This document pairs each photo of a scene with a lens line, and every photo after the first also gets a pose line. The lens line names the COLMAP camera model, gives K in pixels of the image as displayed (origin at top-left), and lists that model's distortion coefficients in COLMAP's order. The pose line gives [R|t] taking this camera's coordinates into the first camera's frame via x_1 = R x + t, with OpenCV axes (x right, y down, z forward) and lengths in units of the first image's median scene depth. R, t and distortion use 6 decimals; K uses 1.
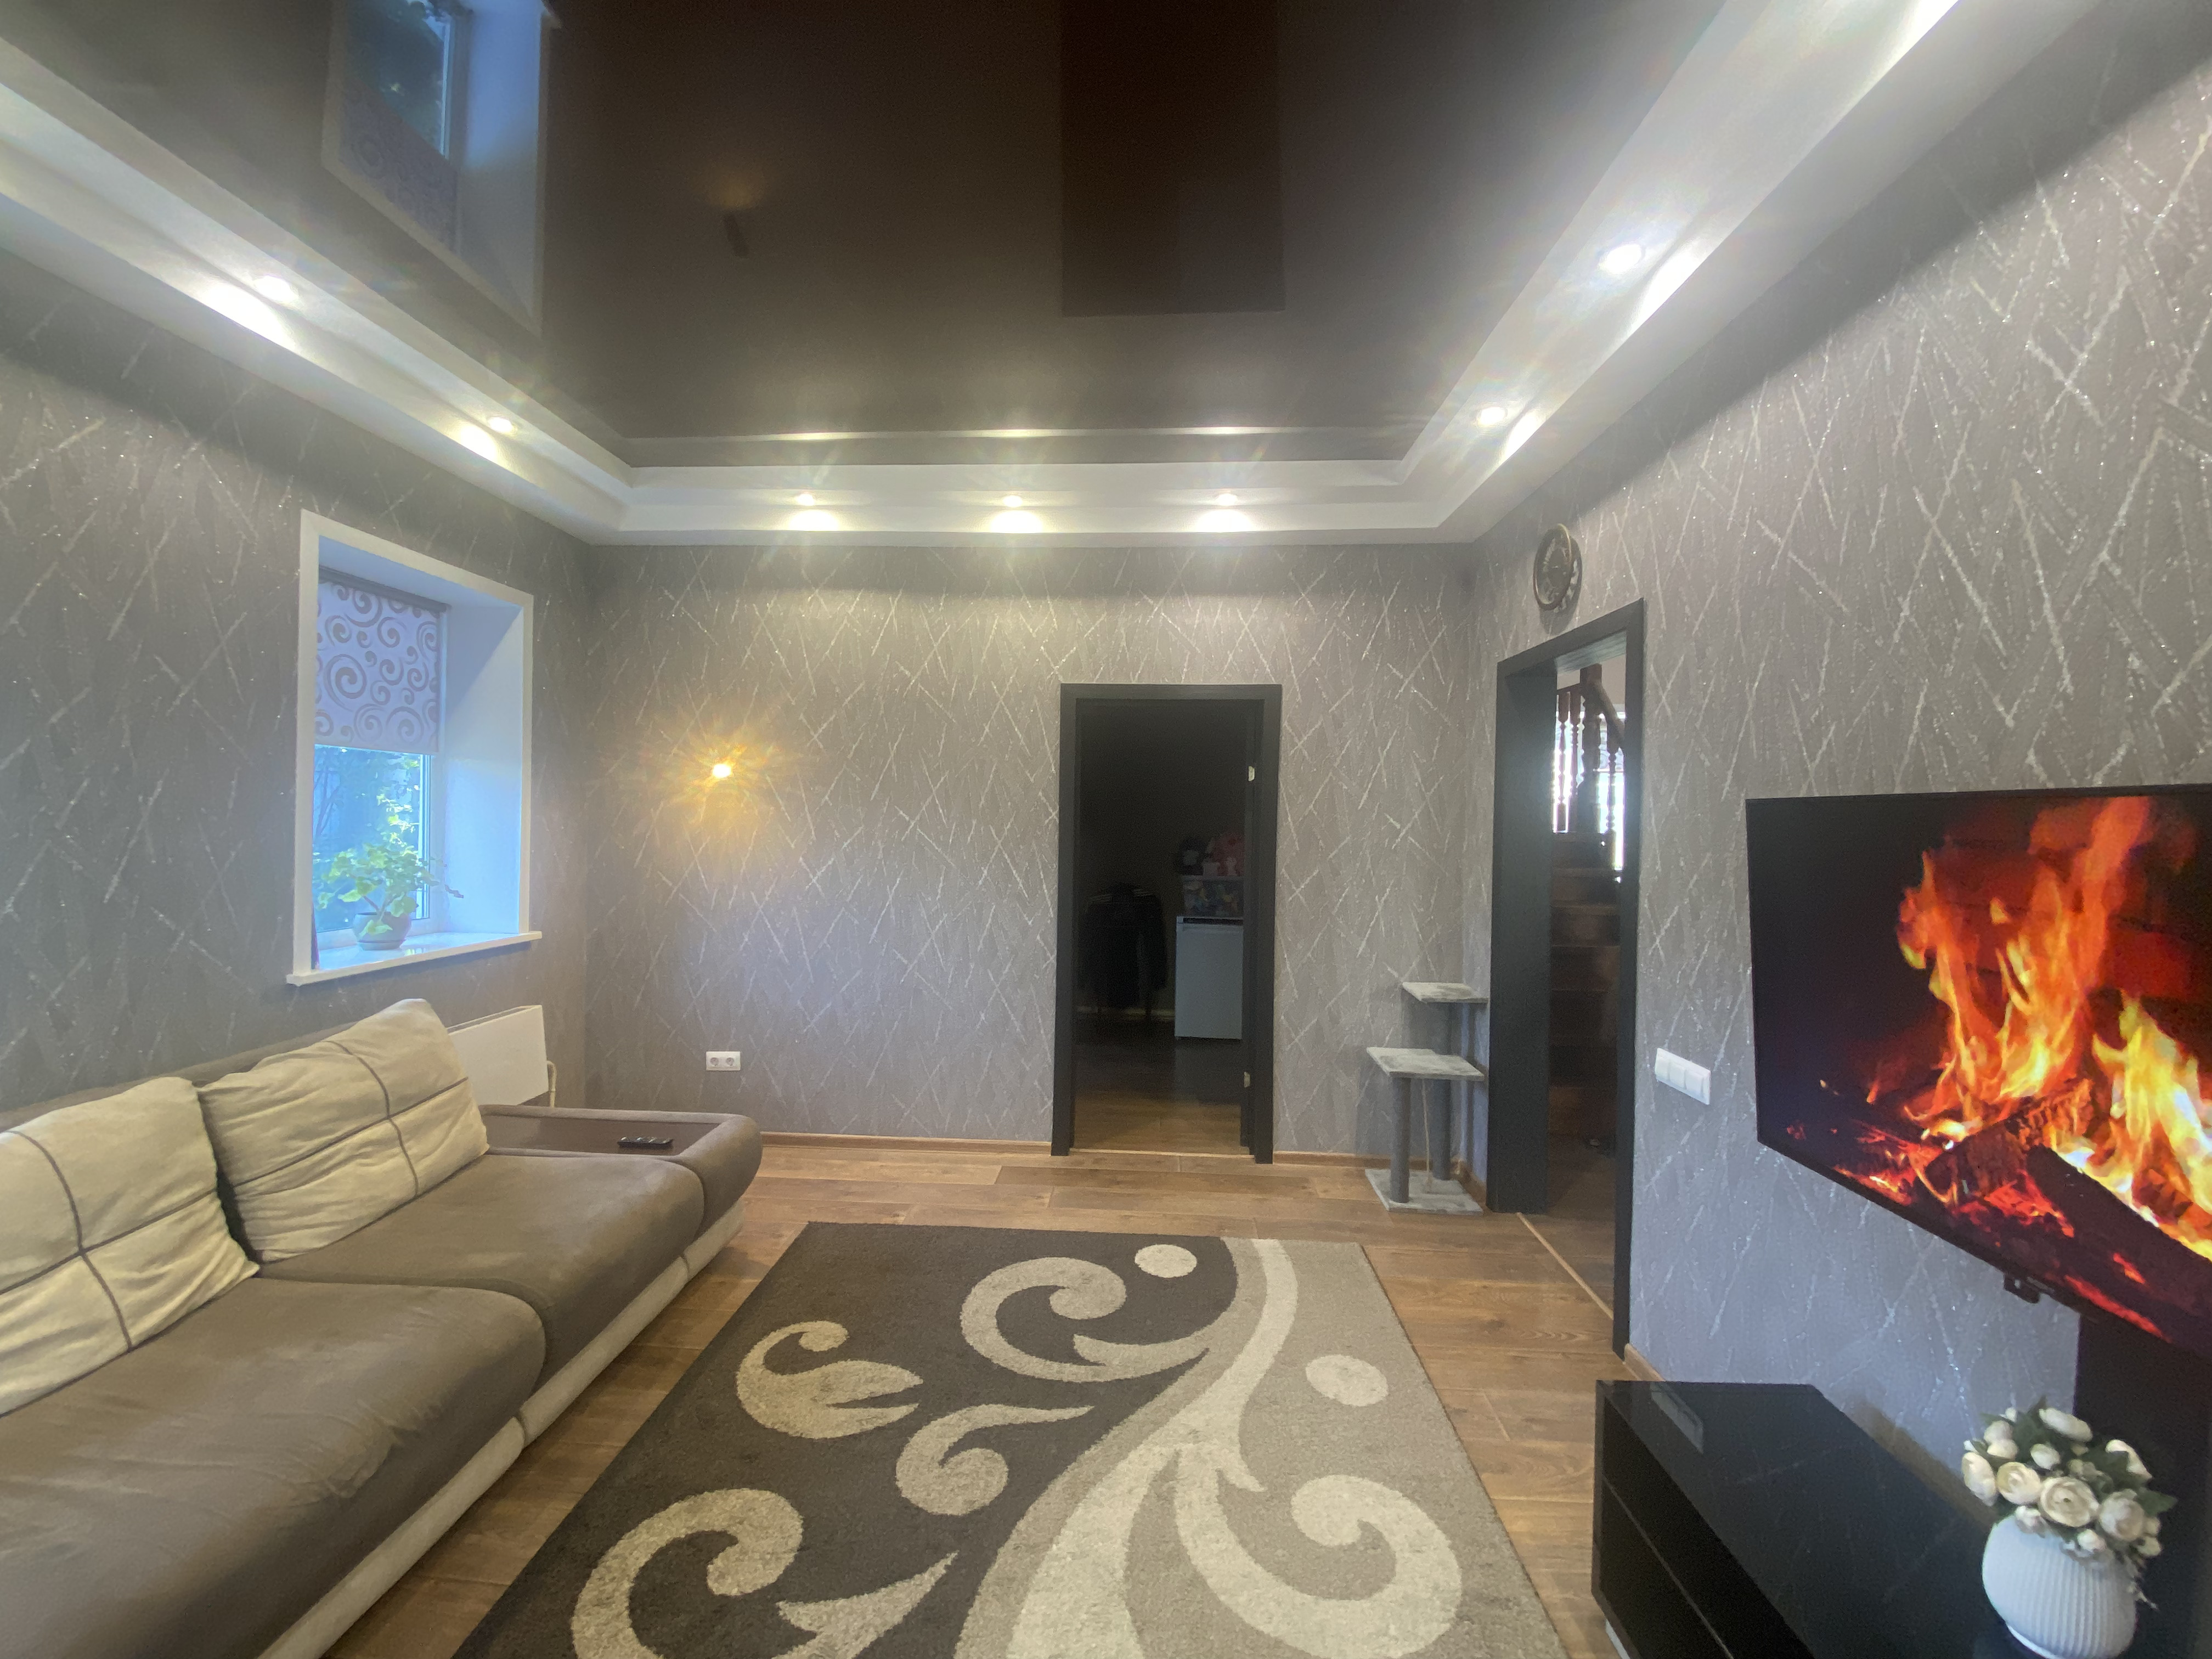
lens RADIAL K [[902.9, 0, 1096.5], [0, 902.9, 827.0], [0, 0, 1]] dist [0.002056, -0.014098]
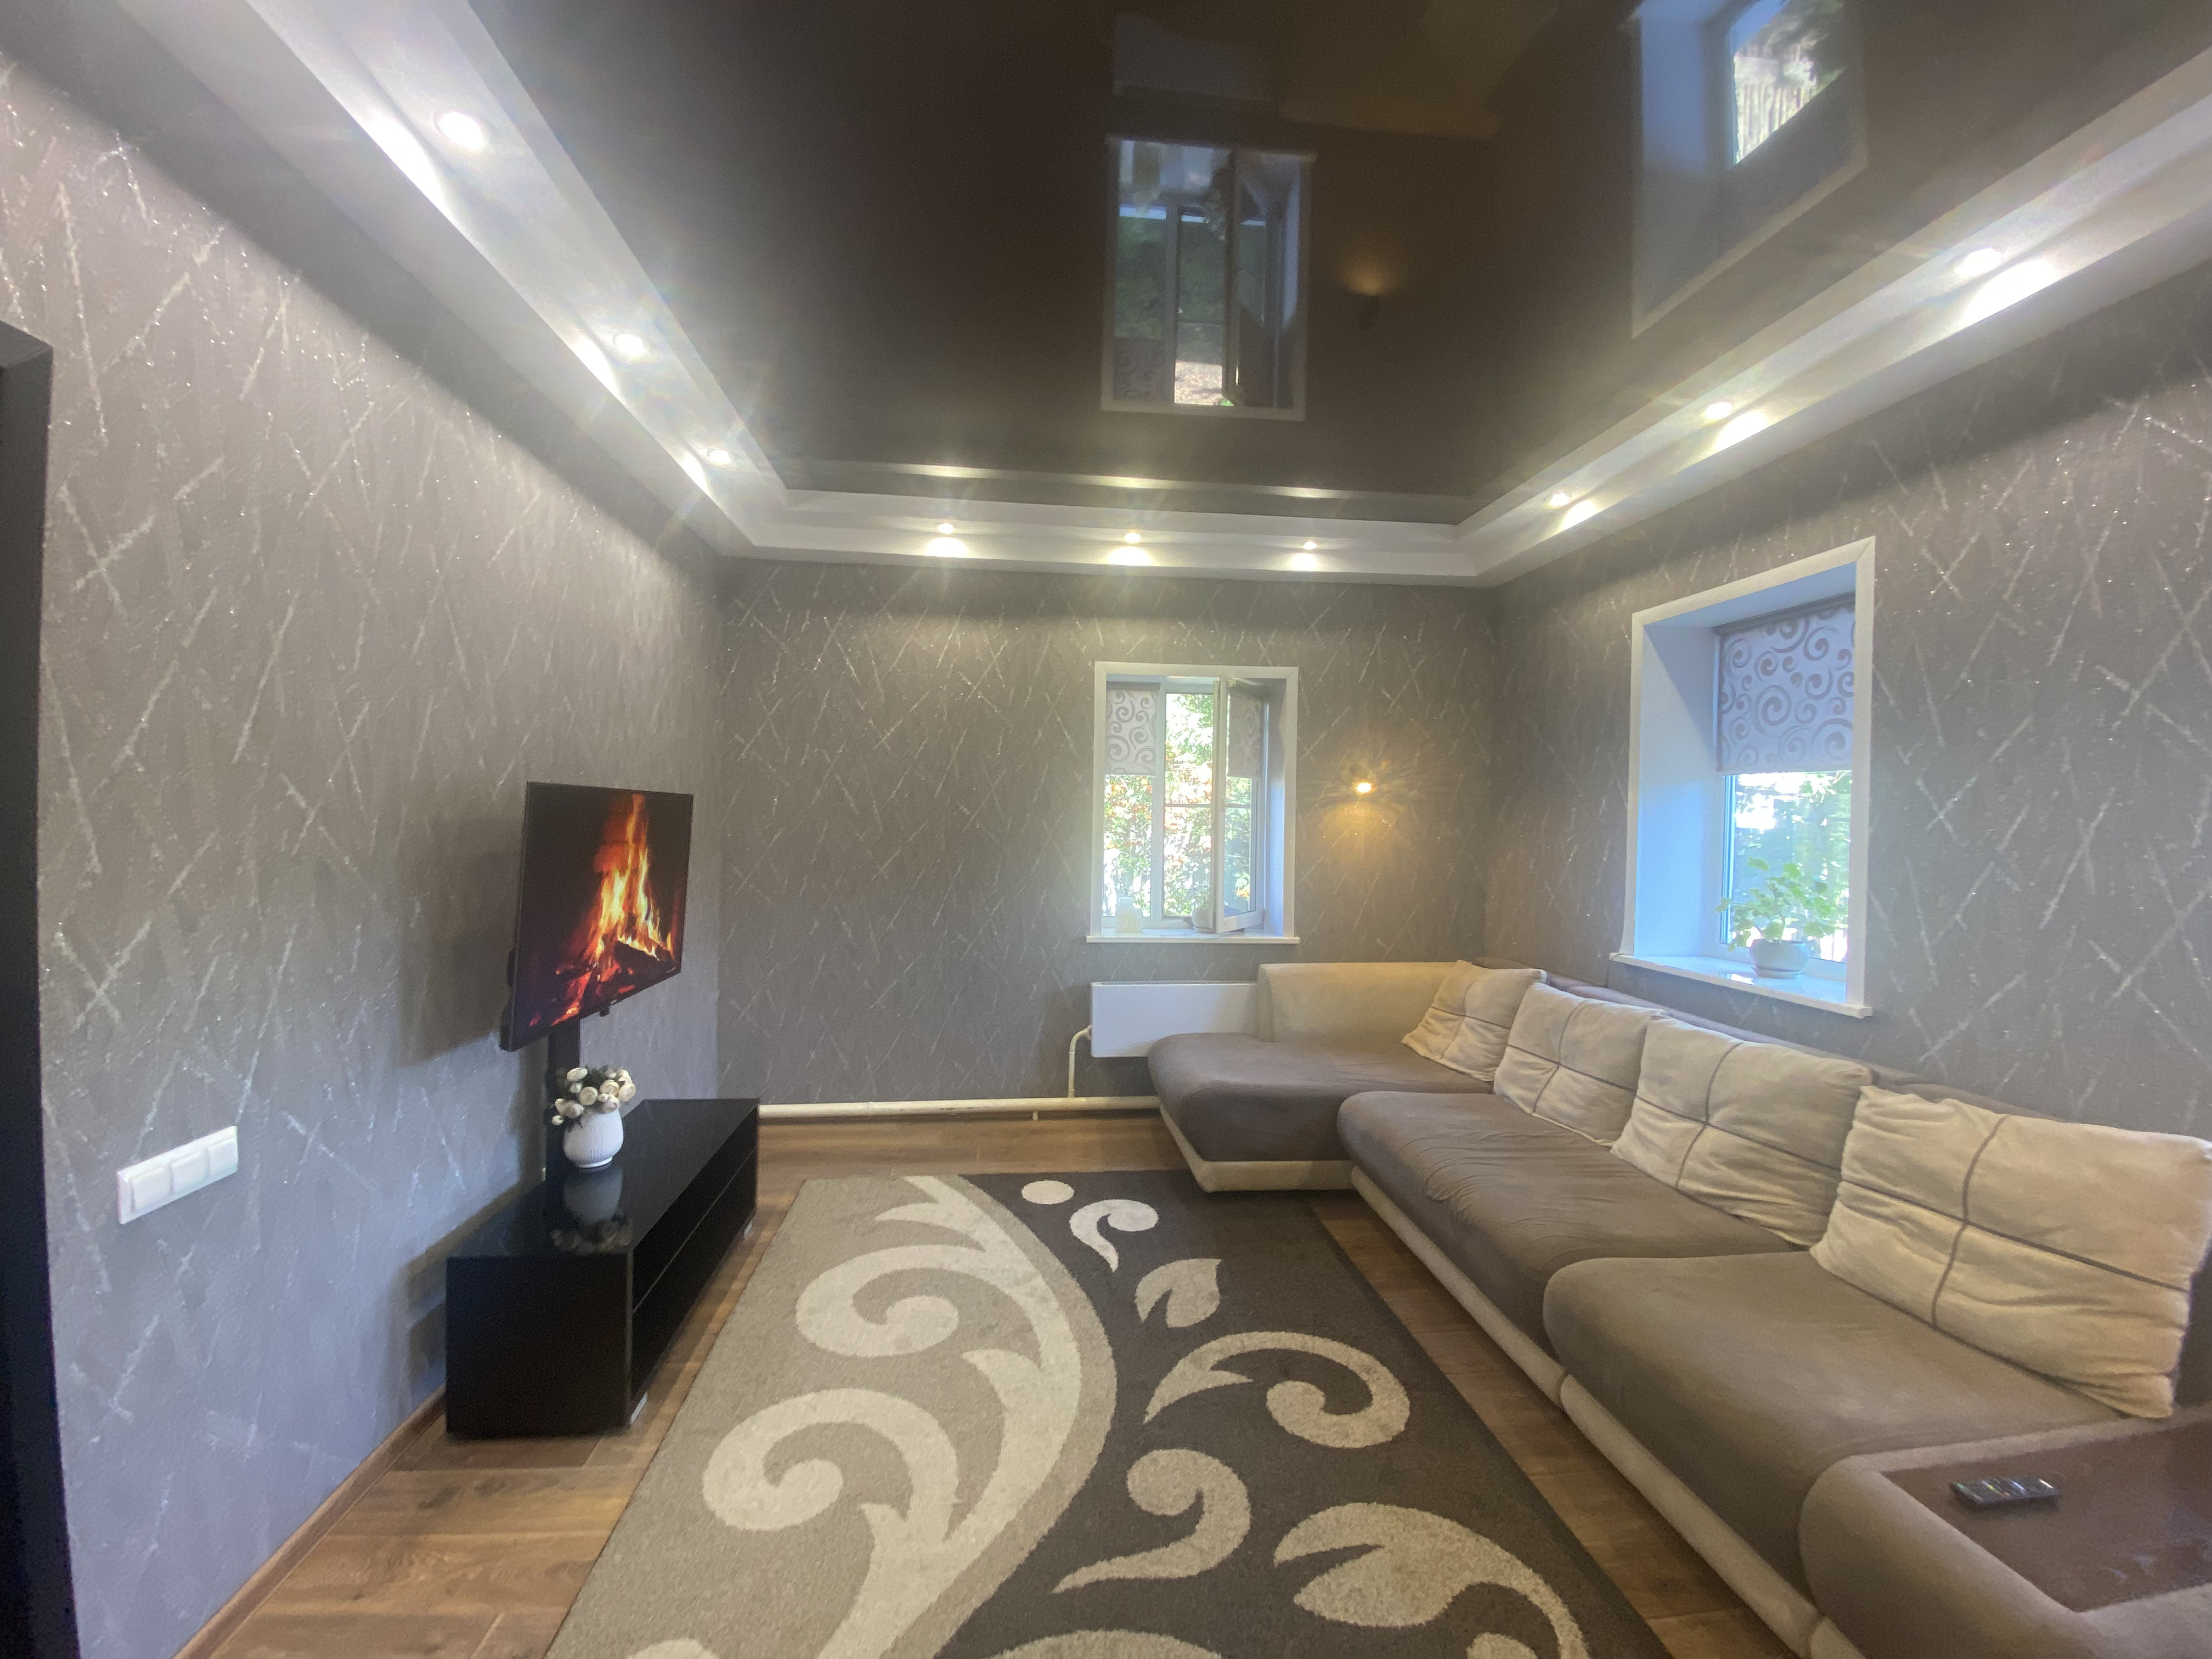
lens RADIAL K [[902.9, 0, 1096.5], [0, 902.9, 827.0], [0, 0, 1]] dist [0.002056, -0.014098]
pose [[-0.986823, -0.029575, -0.159078, 0.101716], [-0.032030, 0.999404, 0.012886, -0.006984], [0.158602, 0.017811, -0.987182, 1.780002]]
